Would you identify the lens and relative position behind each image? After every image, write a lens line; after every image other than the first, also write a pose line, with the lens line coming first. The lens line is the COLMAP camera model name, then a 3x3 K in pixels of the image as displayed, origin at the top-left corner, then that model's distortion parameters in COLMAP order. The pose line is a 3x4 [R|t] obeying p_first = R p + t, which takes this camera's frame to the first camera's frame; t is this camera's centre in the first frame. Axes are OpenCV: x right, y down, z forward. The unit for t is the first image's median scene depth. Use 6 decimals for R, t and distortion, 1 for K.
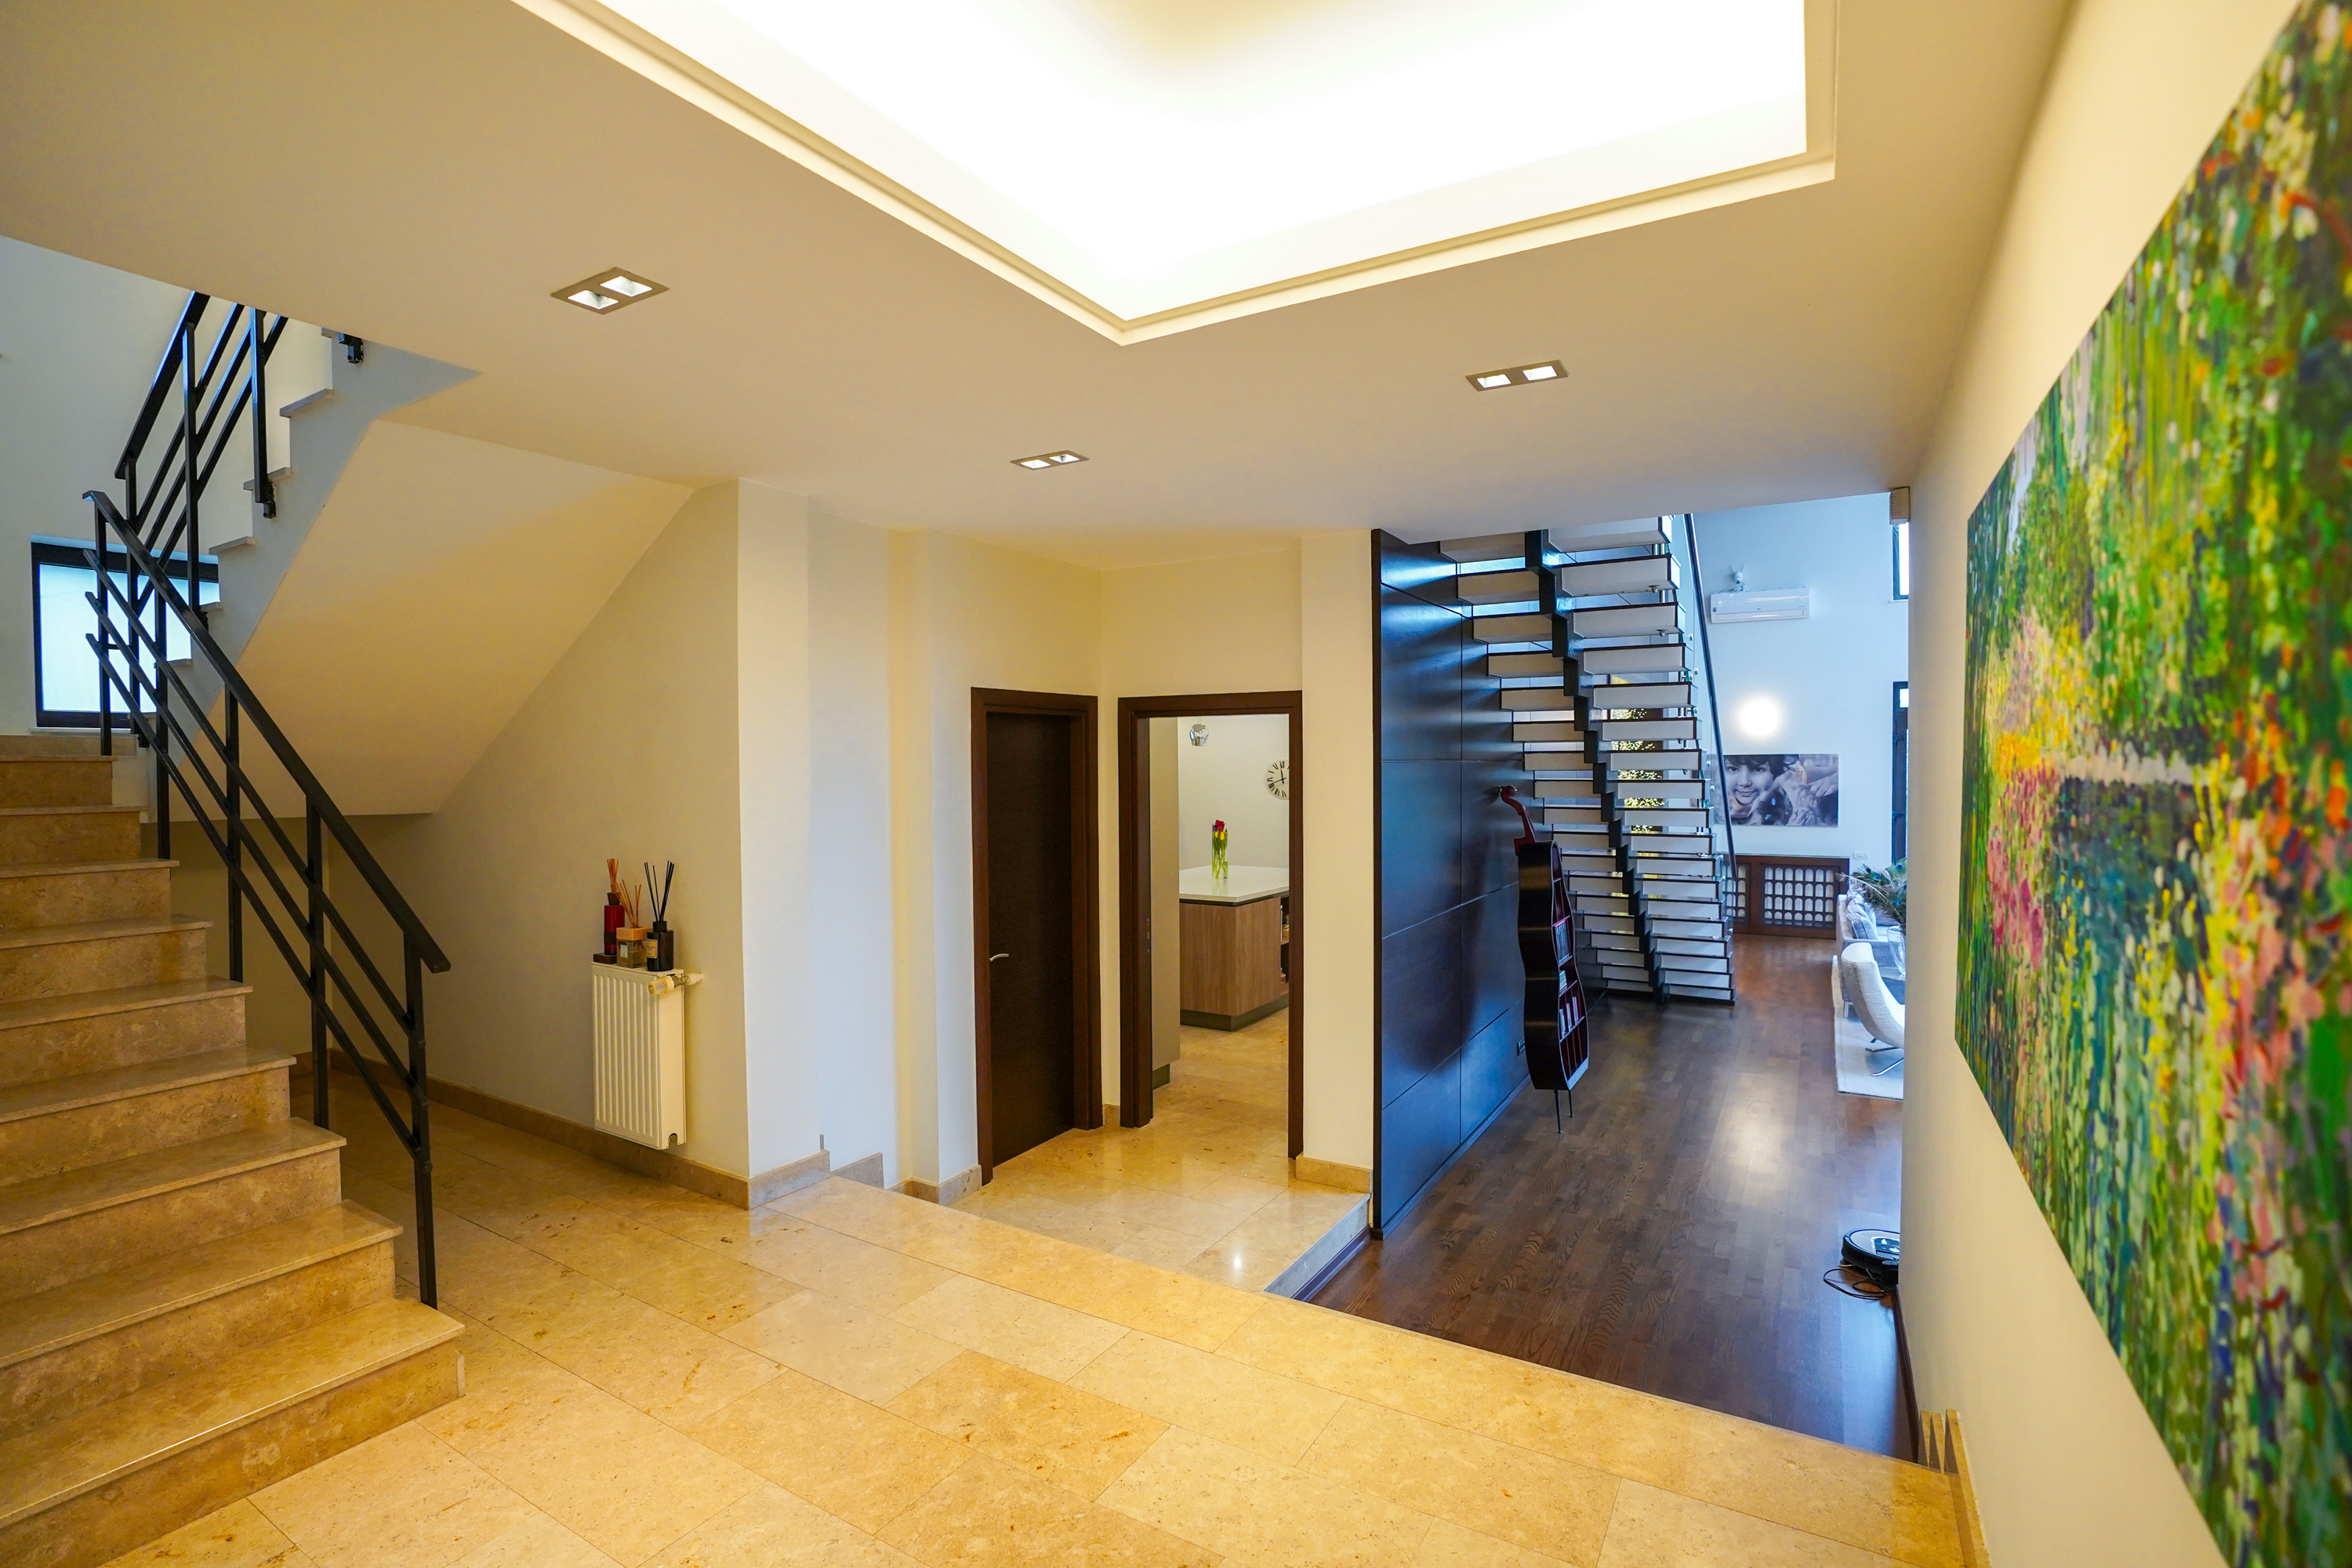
lens RADIAL K [[1074.7, 0, 1188.7], [0, 1074.7, 783.0], [0, 0, 1]] dist [-0.059655, 0.017639]
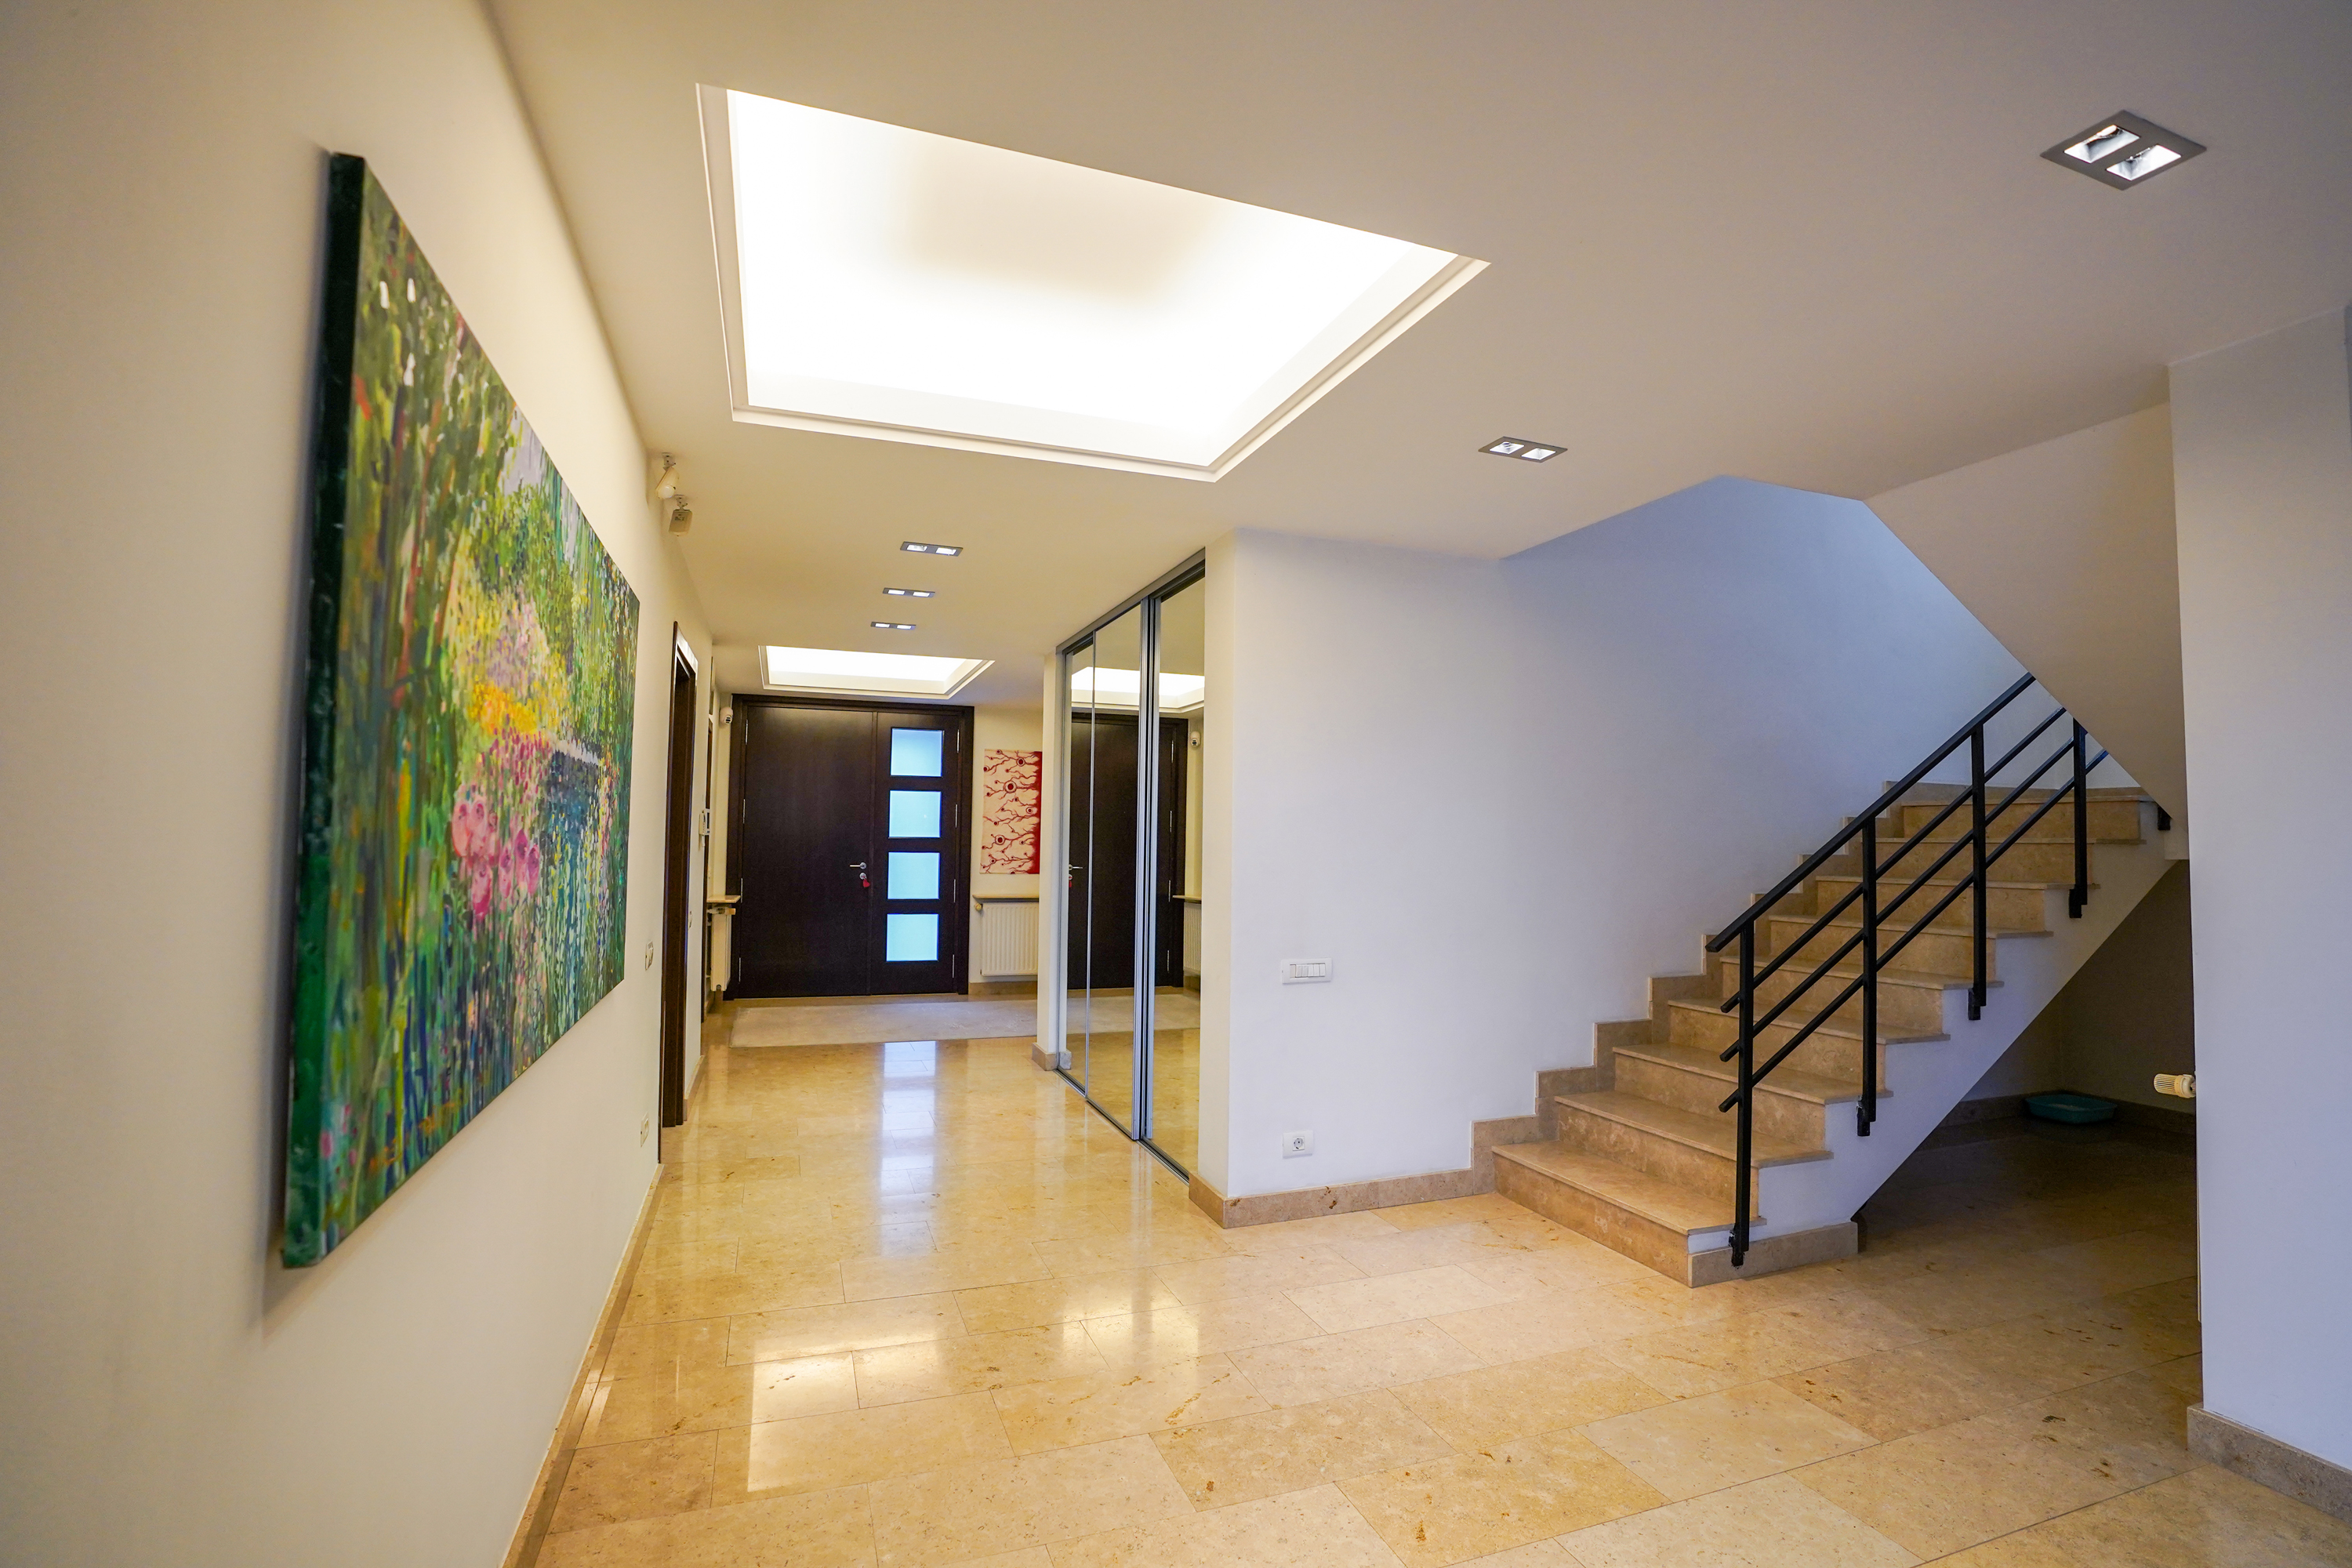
lens RADIAL K [[1074.7, 0, 1159.6], [0, 1074.7, 786.3], [0, 0, 1]] dist [-0.059655, 0.017639]
pose [[-0.640205, -0.039826, -0.767171, 0.748513], [-0.024494, 0.999206, -0.031432, 0.038196], [0.767814, -0.001332, -0.640672, 1.373193]]
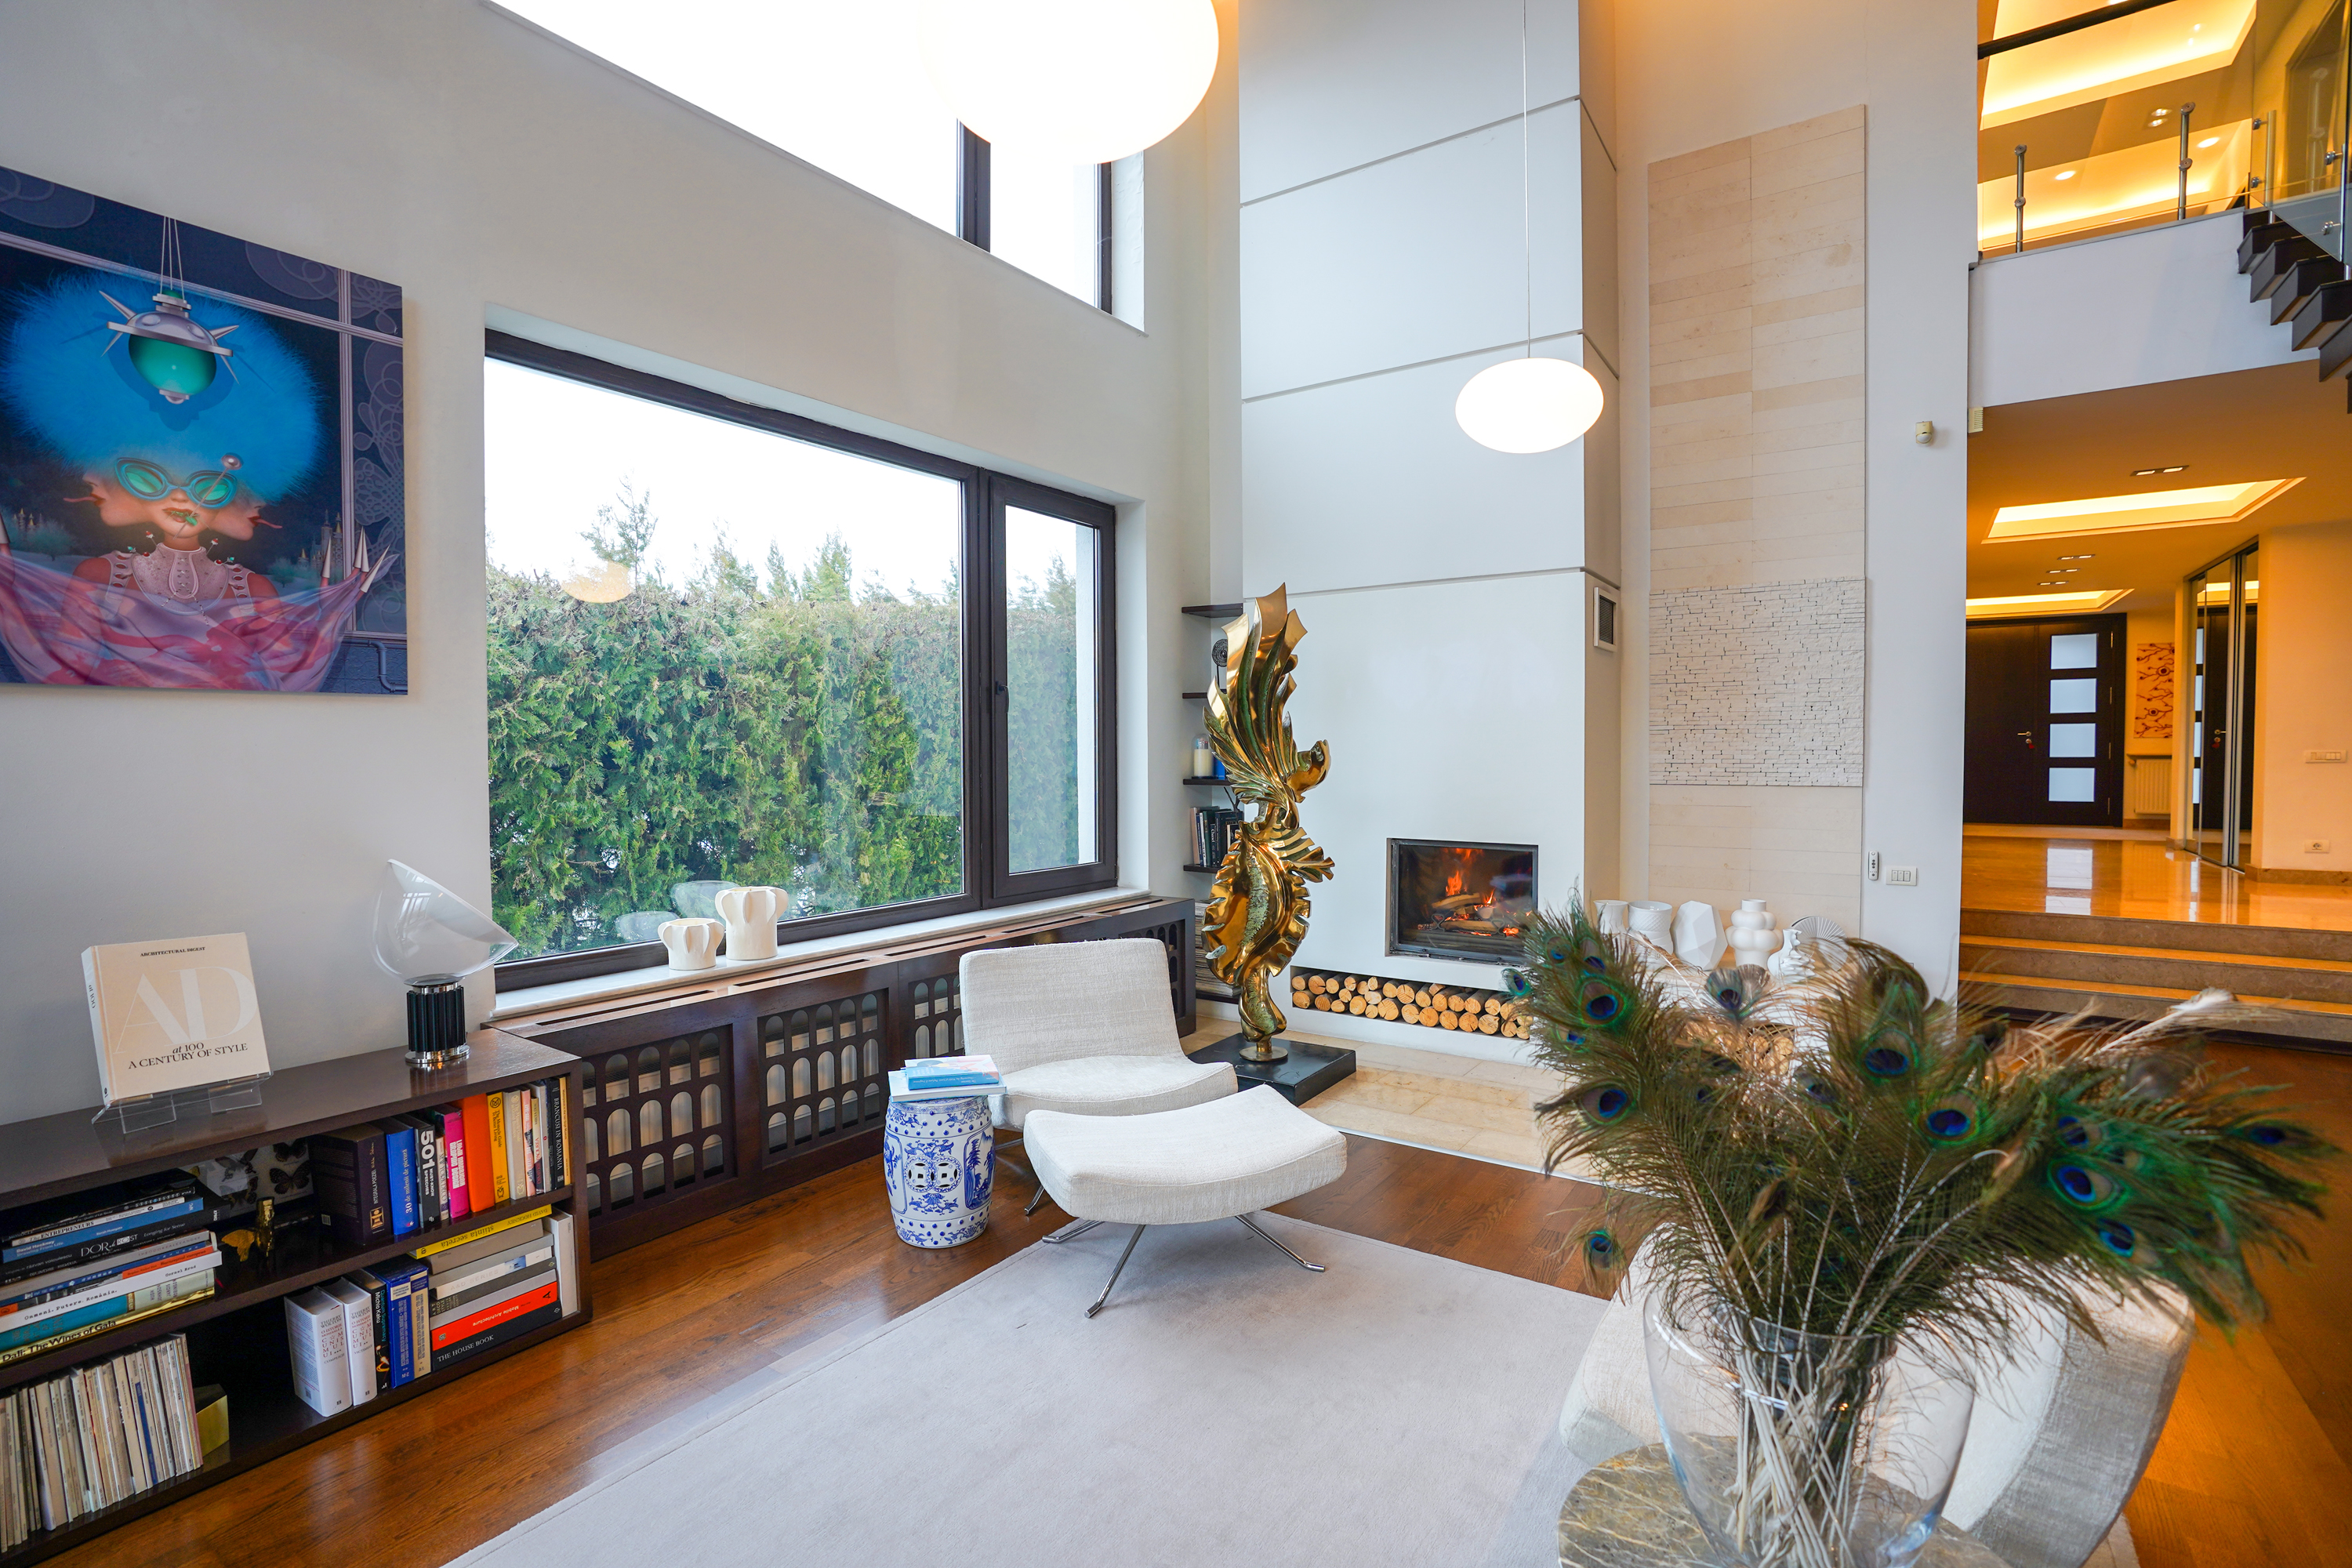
lens RADIAL K [[1074.7, 0, 1180.9], [0, 1074.7, 783.1], [0, 0, 1]] dist [-0.059655, 0.017639]
pose [[-0.997941, 0.013466, 0.062705, 2.808910], [0.016673, 0.998564, 0.050905, 0.154025], [-0.061929, 0.051846, -0.996733, 4.131945]]
